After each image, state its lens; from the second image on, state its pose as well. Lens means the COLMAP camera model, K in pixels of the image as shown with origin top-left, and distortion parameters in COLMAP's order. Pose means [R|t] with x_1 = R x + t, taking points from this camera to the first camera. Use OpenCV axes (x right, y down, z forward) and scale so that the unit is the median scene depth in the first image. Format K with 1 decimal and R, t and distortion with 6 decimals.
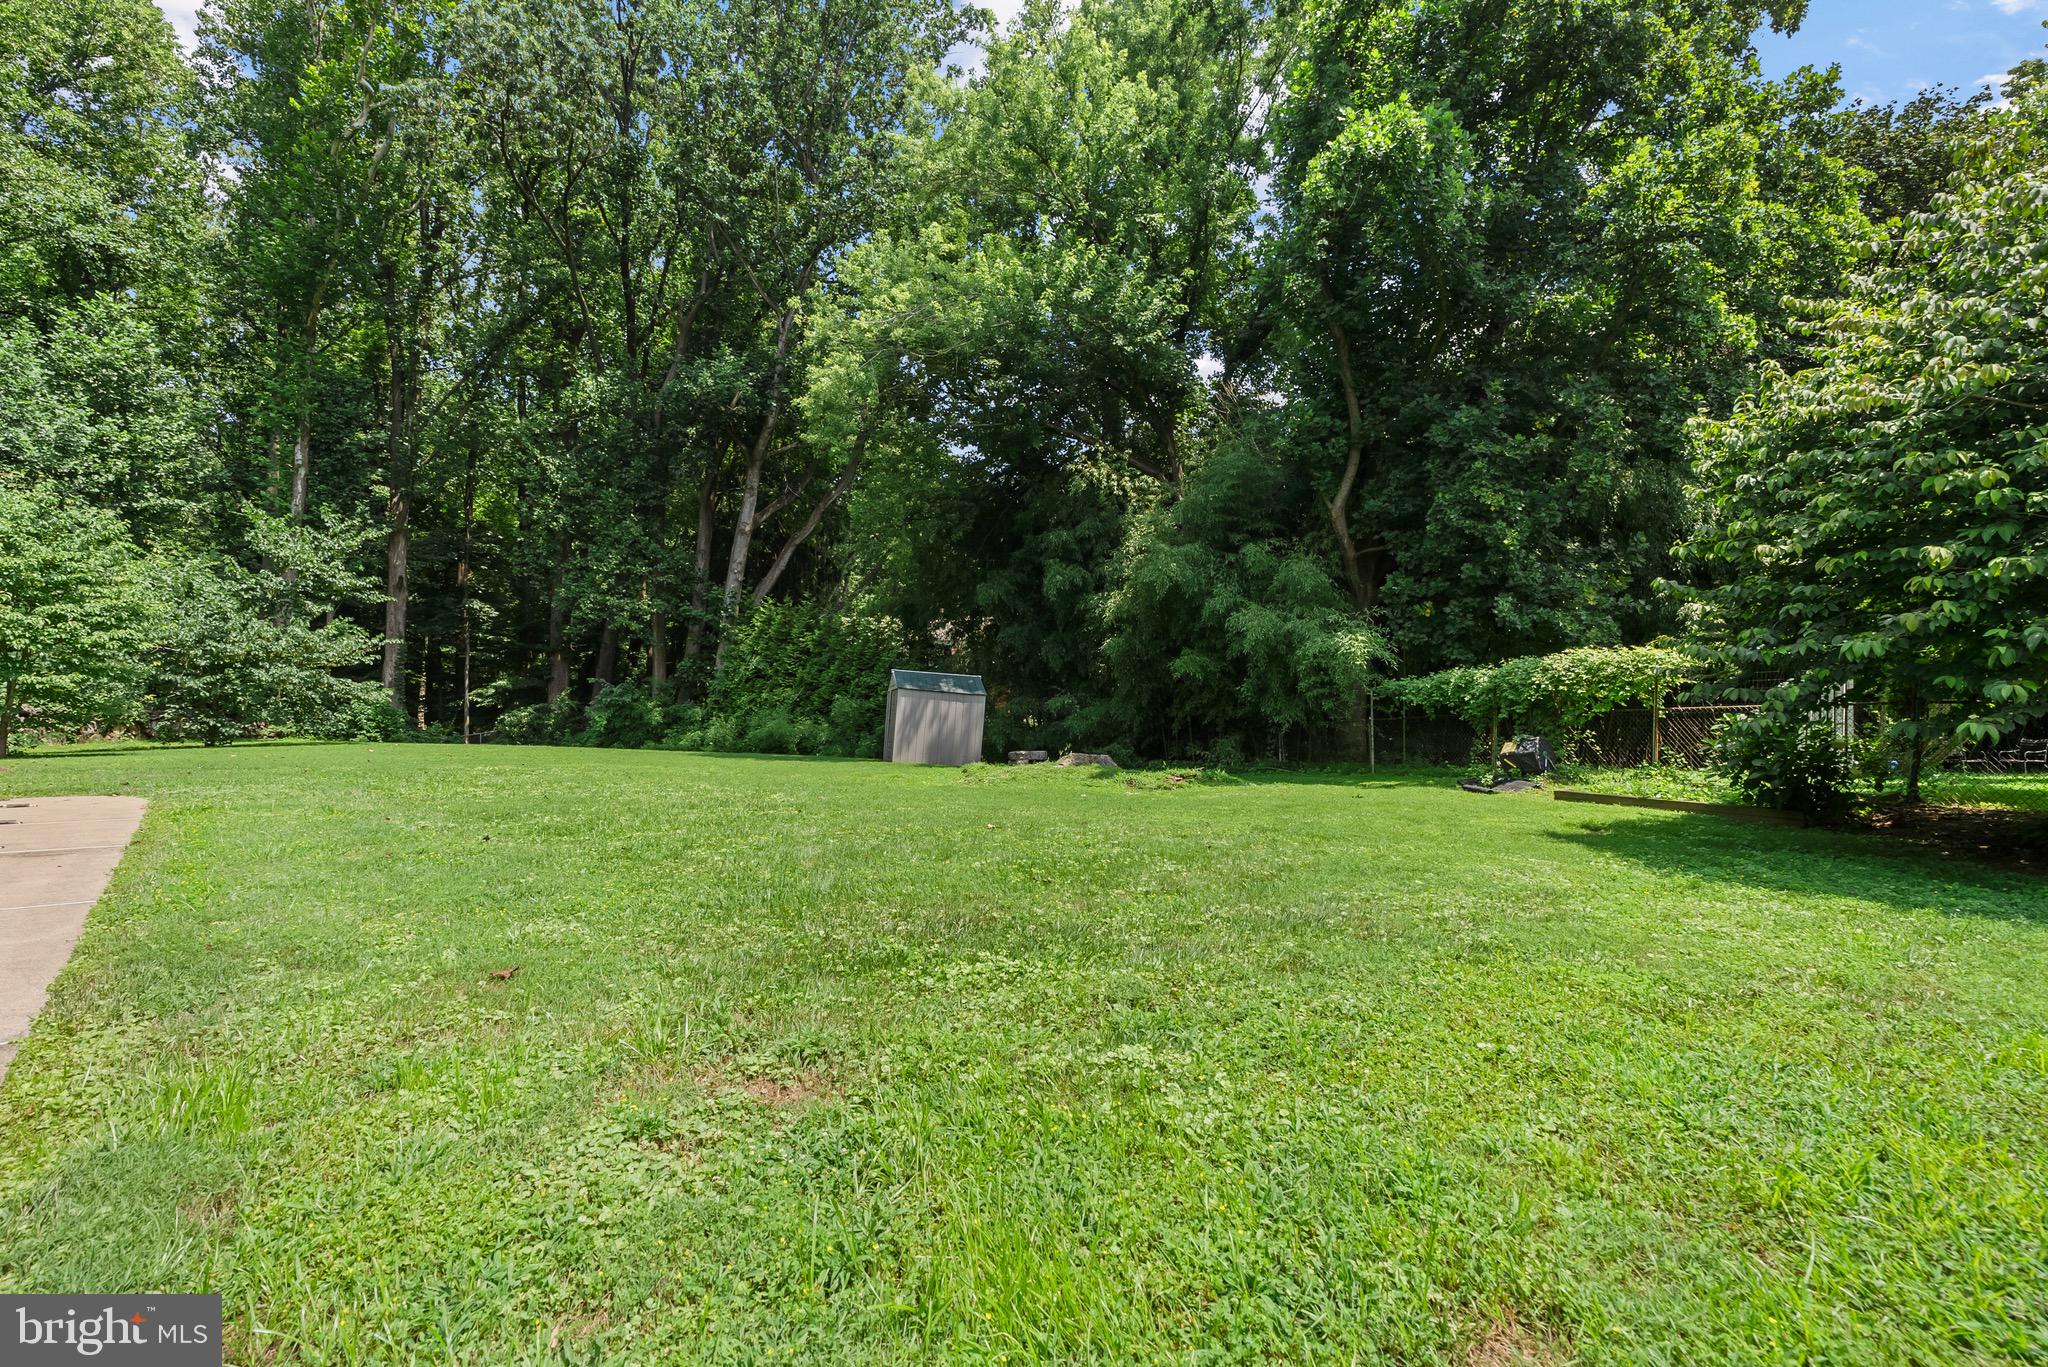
lens RADIAL K [[962.4, 0, 1024.2], [0, 962.4, 689.9], [0, 0, 1]] dist [0.002578, 0.000590]
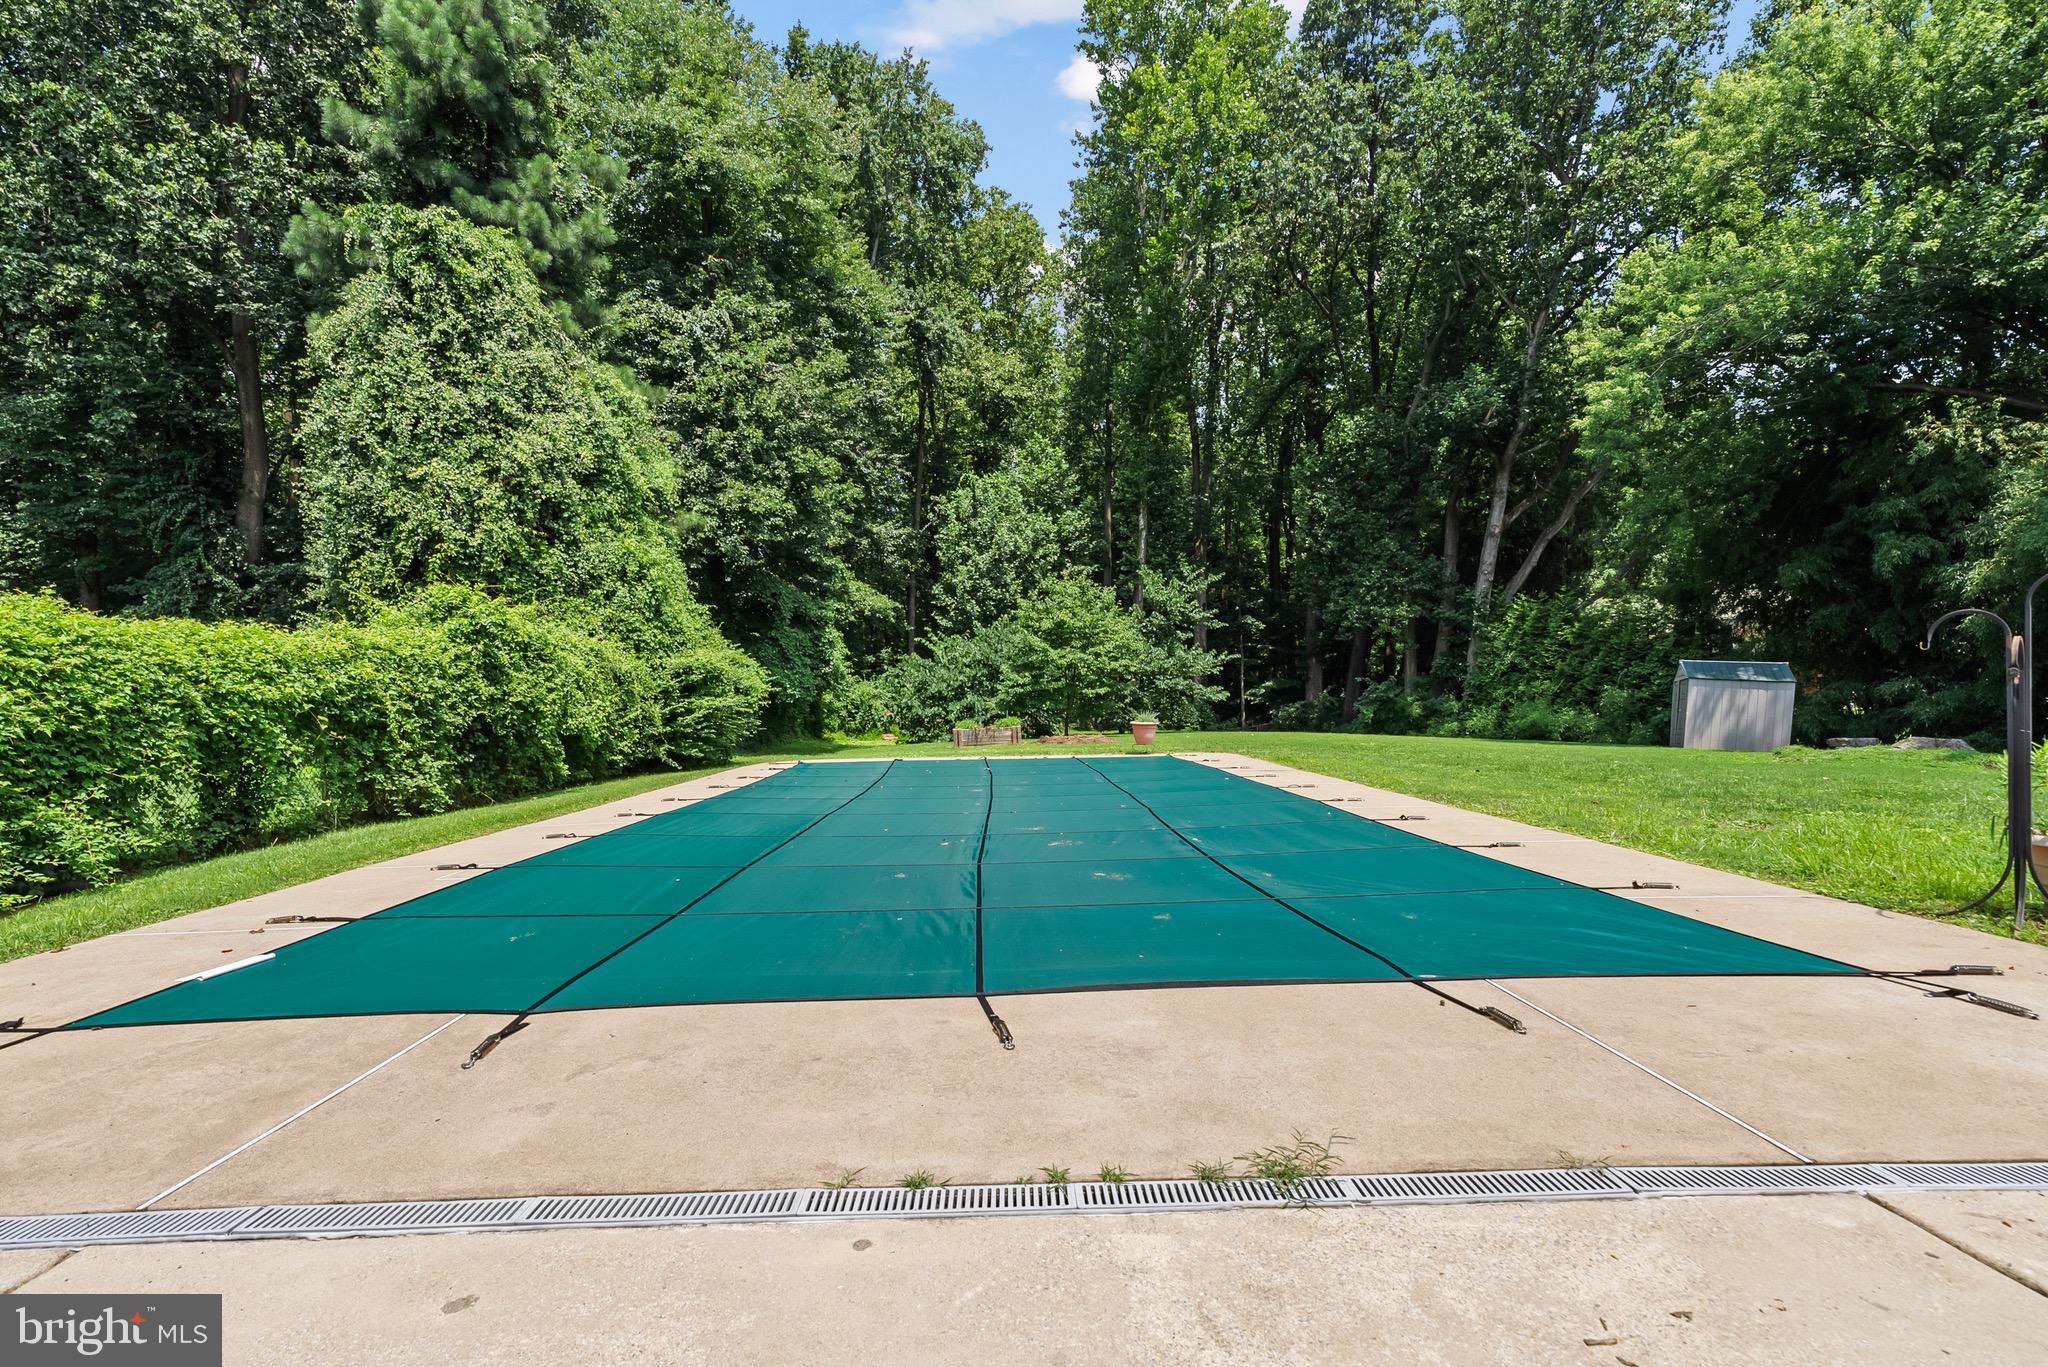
lens RADIAL K [[962.4, 0, 1020.2], [0, 962.4, 715.0], [0, 0, 1]] dist [0.002578, 0.000590]
pose [[0.761713, -0.010933, -0.647823, -0.004323], [0.031571, 0.999296, 0.020257, -0.004286], [0.647145, -0.035882, 0.761522, -0.220955]]
